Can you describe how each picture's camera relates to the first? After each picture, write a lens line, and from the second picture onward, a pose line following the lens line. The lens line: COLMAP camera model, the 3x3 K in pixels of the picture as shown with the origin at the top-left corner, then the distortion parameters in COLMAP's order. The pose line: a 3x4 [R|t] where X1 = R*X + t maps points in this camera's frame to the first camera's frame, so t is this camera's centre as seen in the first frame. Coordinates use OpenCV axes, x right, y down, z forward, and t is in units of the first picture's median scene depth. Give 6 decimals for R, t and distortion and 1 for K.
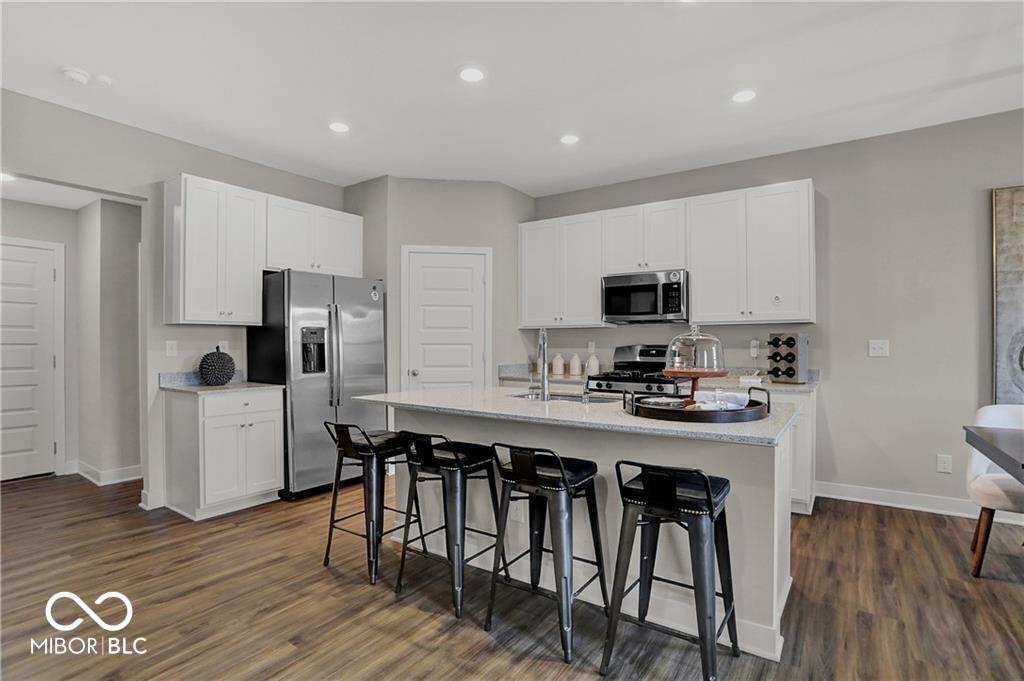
lens RADIAL K [[502.2, 0, 504.8], [0, 502.2, 342.6], [0, 0, 1]] dist [-0.061550, 0.018919]
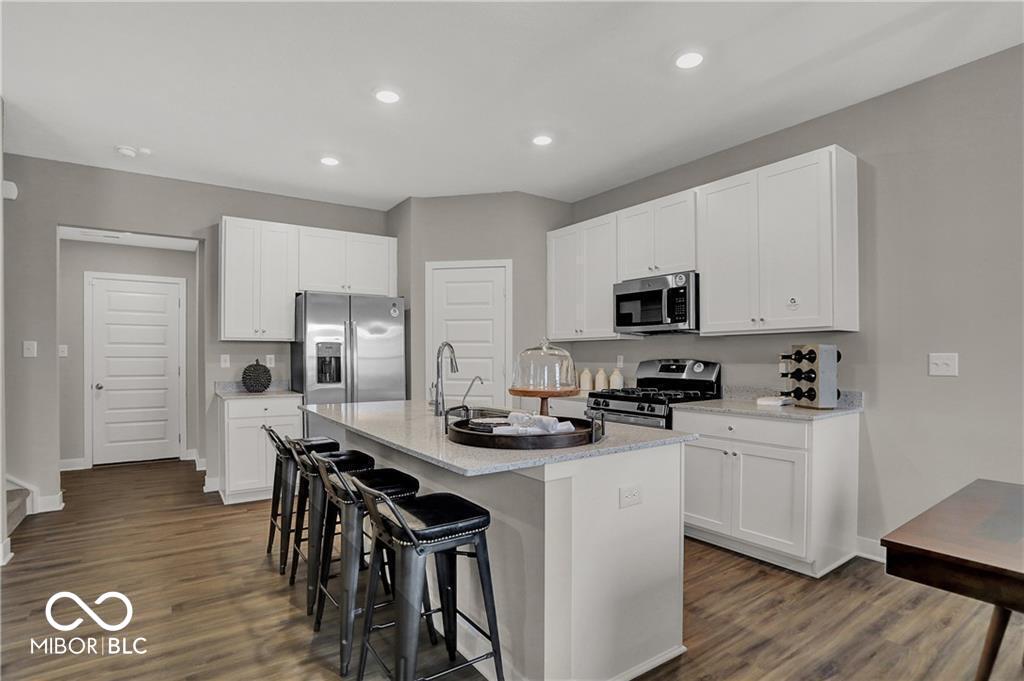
lens RADIAL K [[502.2, 0, 501.2], [0, 502.2, 359.8], [0, 0, 1]] dist [-0.061550, 0.018919]
pose [[0.937737, 0.002822, -0.347334, 0.370959], [0.000017, 0.999967, 0.008169, -0.001125], [0.347345, -0.007666, 0.937706, 0.086645]]
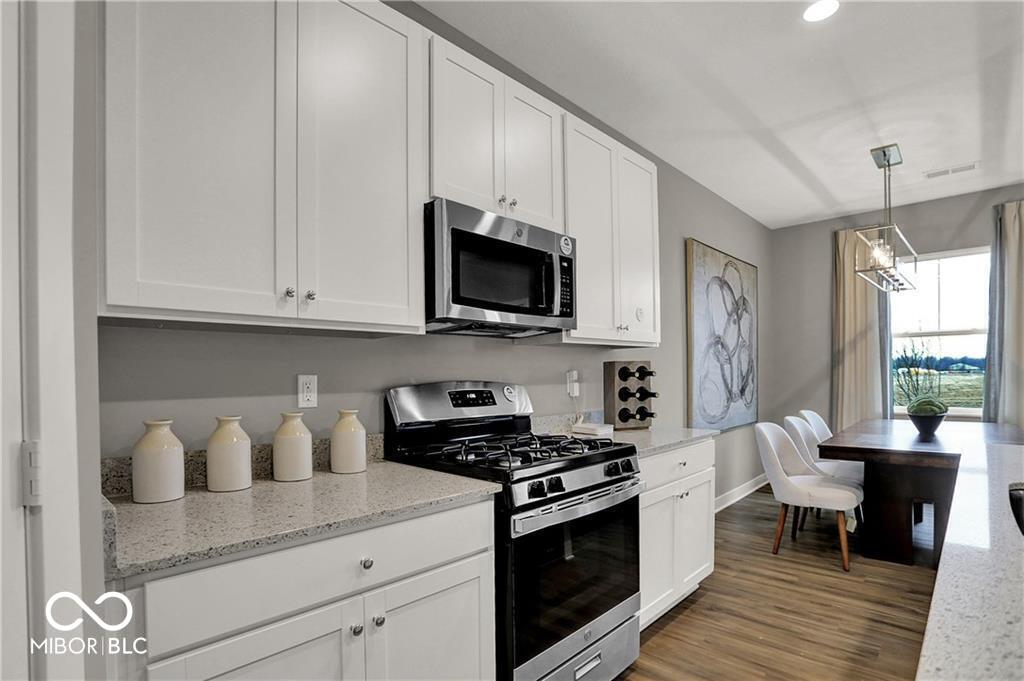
lens RADIAL K [[502.2, 0, 500.8], [0, 502.2, 392.3], [0, 0, 1]] dist [-0.061550, 0.018919]
pose [[0.150873, -0.032400, 0.988022, -0.192197], [0.014592, 0.999427, 0.030546, 0.001886], [-0.988445, 0.009809, 0.151260, 1.052950]]
